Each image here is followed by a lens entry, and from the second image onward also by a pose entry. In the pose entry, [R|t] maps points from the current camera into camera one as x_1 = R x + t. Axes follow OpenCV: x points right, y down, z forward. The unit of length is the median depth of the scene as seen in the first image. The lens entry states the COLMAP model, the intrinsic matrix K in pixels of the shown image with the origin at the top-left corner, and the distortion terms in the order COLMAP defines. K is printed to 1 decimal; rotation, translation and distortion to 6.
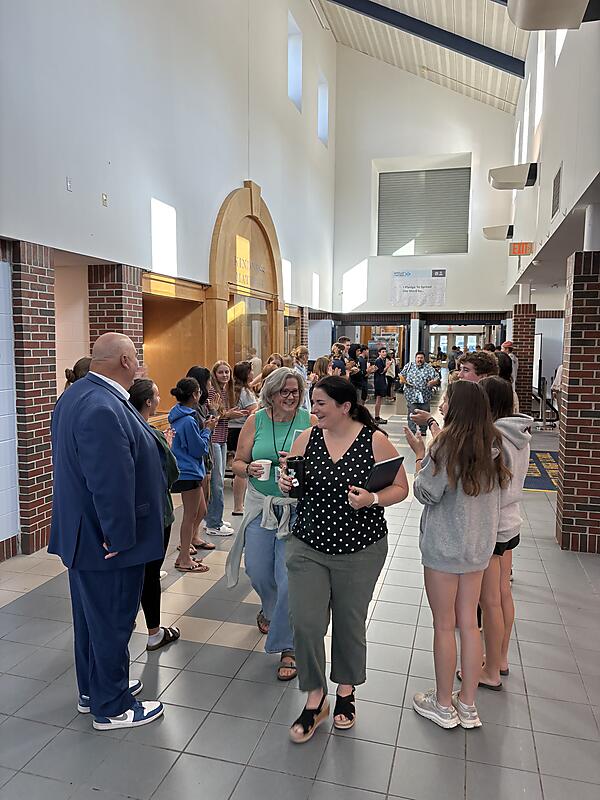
lens RADIAL K [[605.6, 0, 298.6], [0, 605.6, 402.9], [0, 0, 1]] dist [-0.007318, 0.024253]
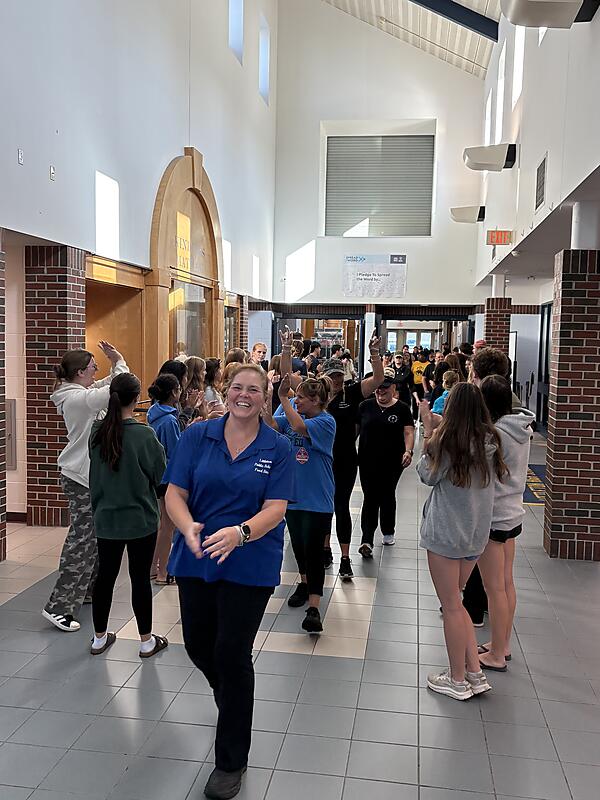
lens RADIAL K [[768.2, 0, 299.4], [0, 768.2, 402.0], [0, 0, 1]] dist [0.002737, 0.000000]
pose [[0.993142, 0.005104, 0.116805, -0.054343], [-0.003144, 0.999851, -0.016954, 0.009177], [-0.116874, 0.016470, 0.993010, -0.087458]]
